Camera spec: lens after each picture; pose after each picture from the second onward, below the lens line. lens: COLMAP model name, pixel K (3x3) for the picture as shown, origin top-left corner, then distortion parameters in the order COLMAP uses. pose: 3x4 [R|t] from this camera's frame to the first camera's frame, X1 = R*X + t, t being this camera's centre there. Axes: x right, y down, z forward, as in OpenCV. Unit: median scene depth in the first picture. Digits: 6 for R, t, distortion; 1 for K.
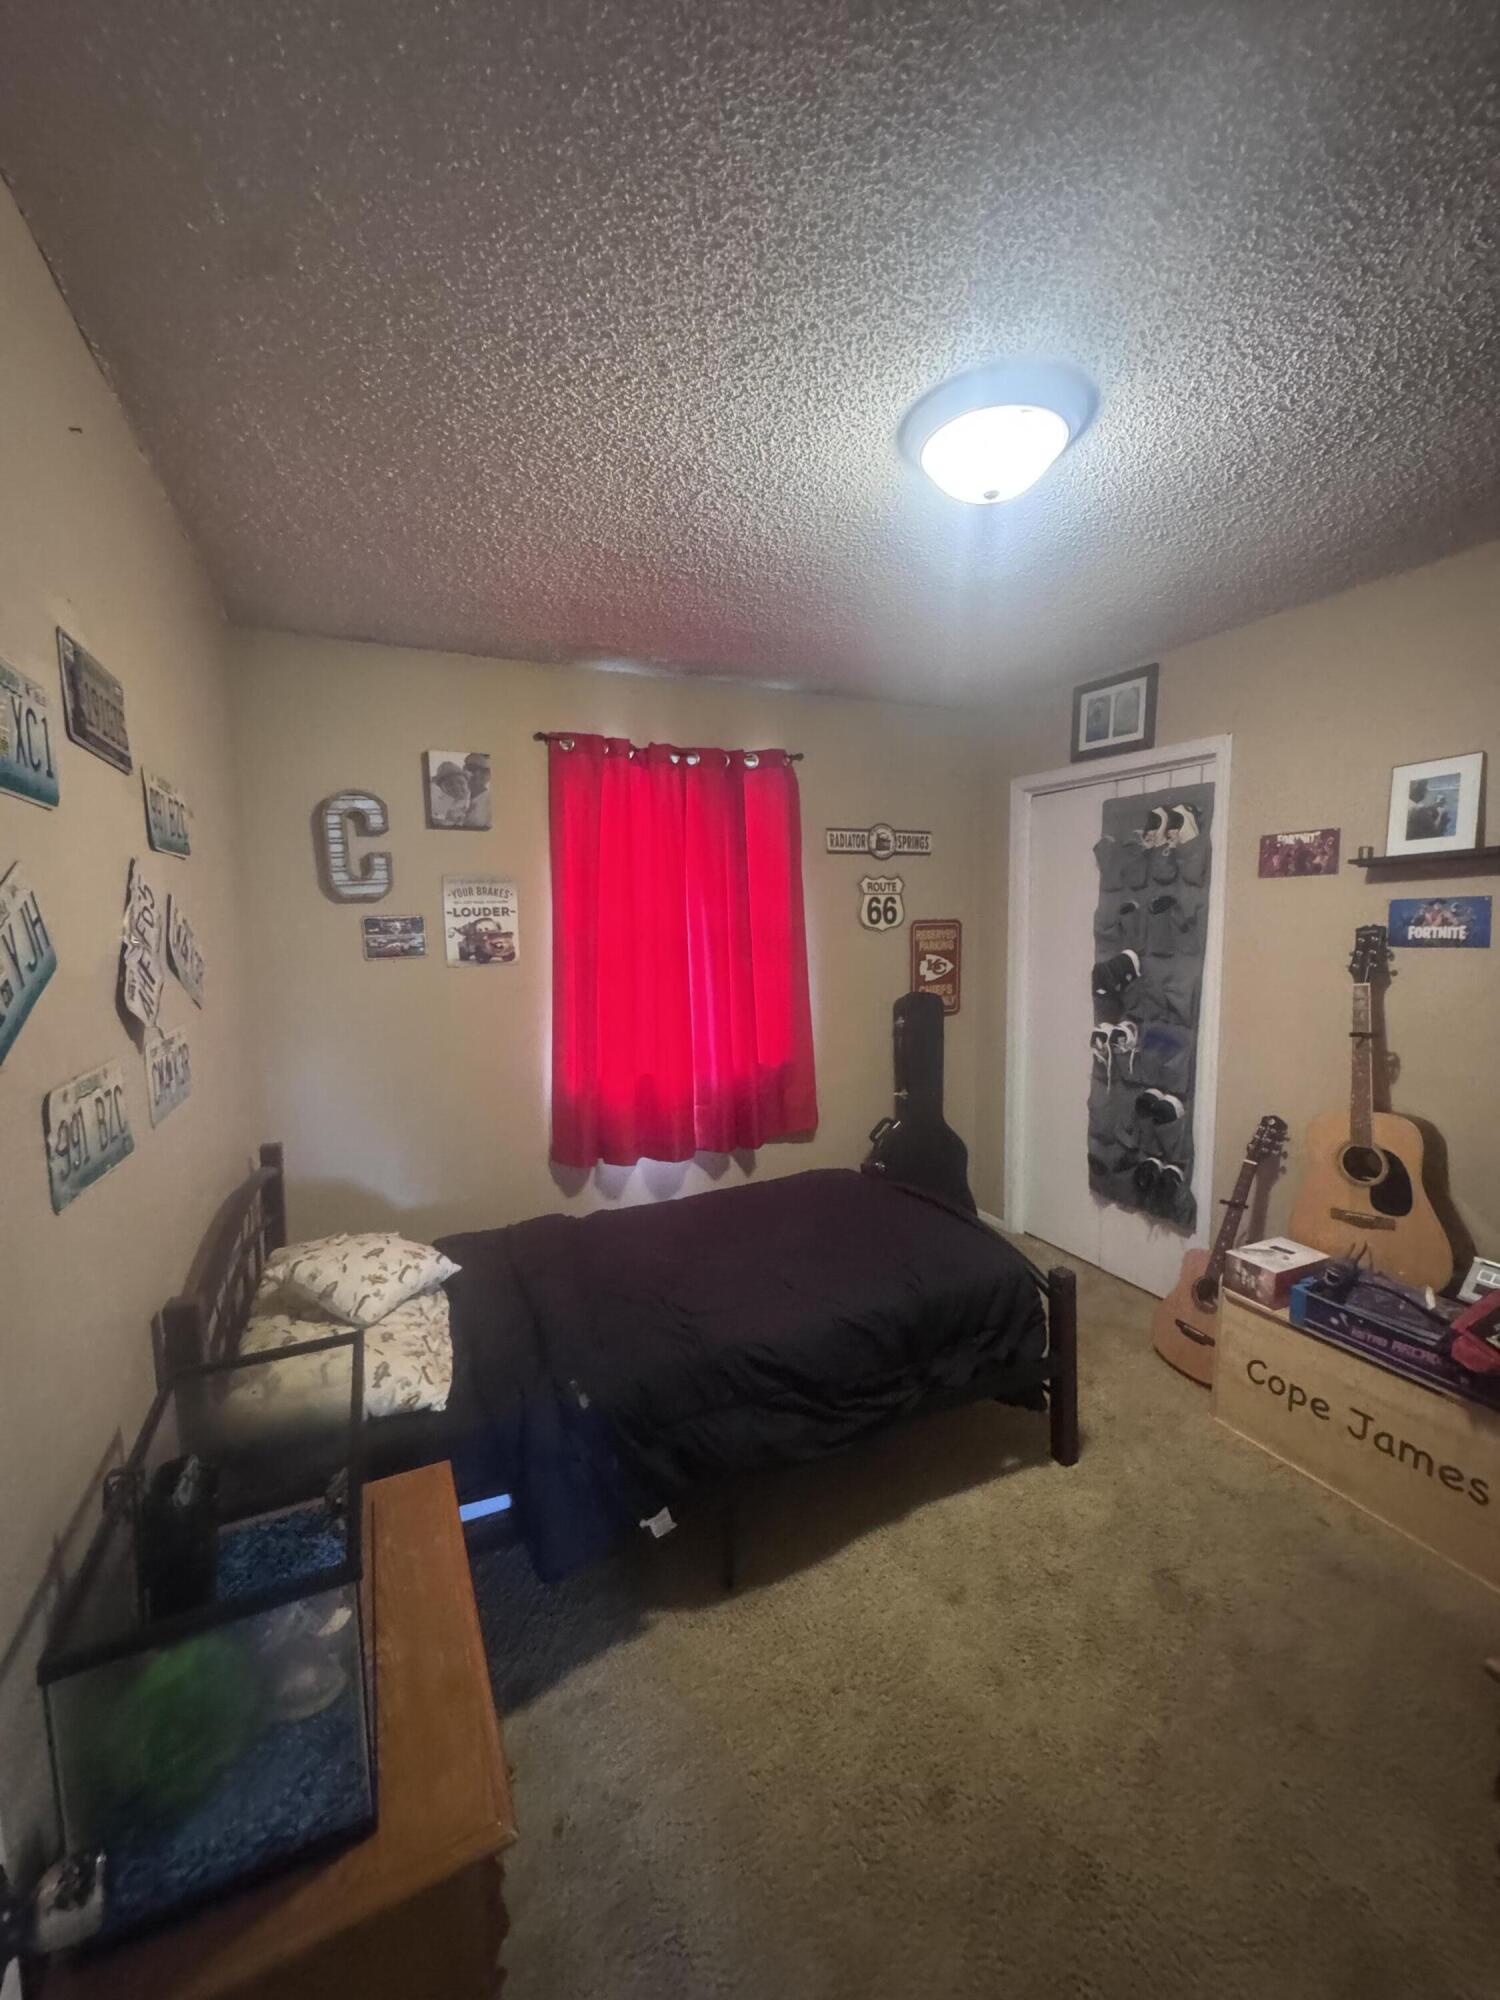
lens RADIAL K [[801.5, 0, 750.6], [0, 801.5, 1001.4], [0, 0, 1]] dist [0.000198, 0.001121]
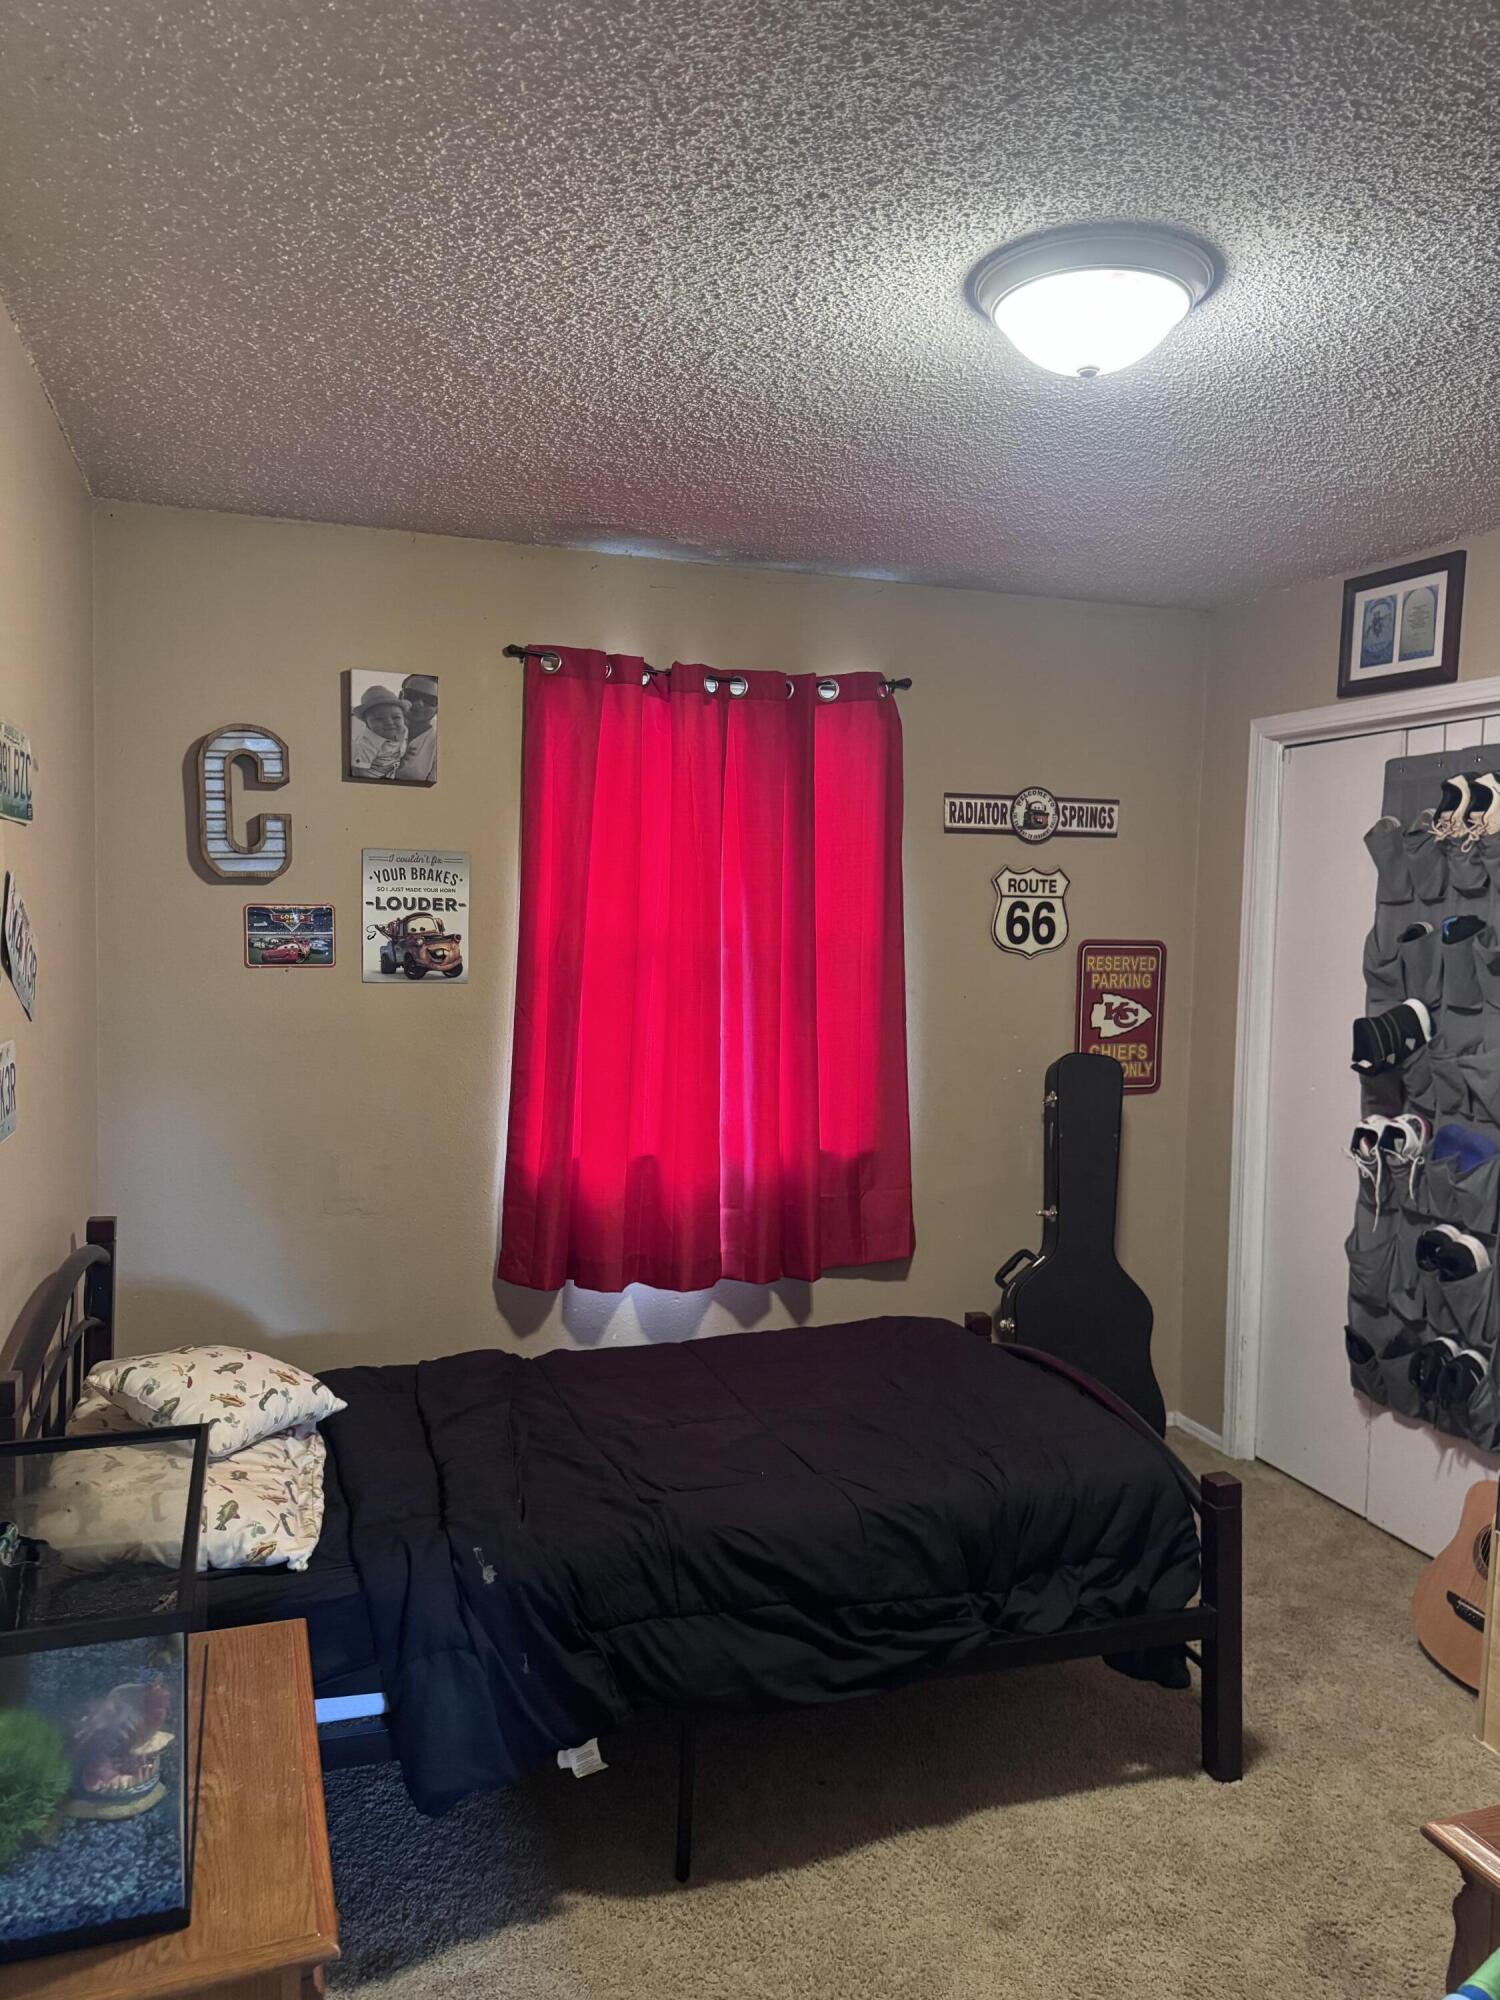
lens RADIAL K [[1418.8, 0, 756.7], [0, 1418.8, 1007.4], [0, 0, 1]] dist [0.041809, -0.043506]
pose [[0.993457, 0.042533, -0.105989, 0.117234], [-0.047040, 0.998076, -0.040392, 0.015930], [0.104067, 0.045114, 0.993547, -0.230122]]
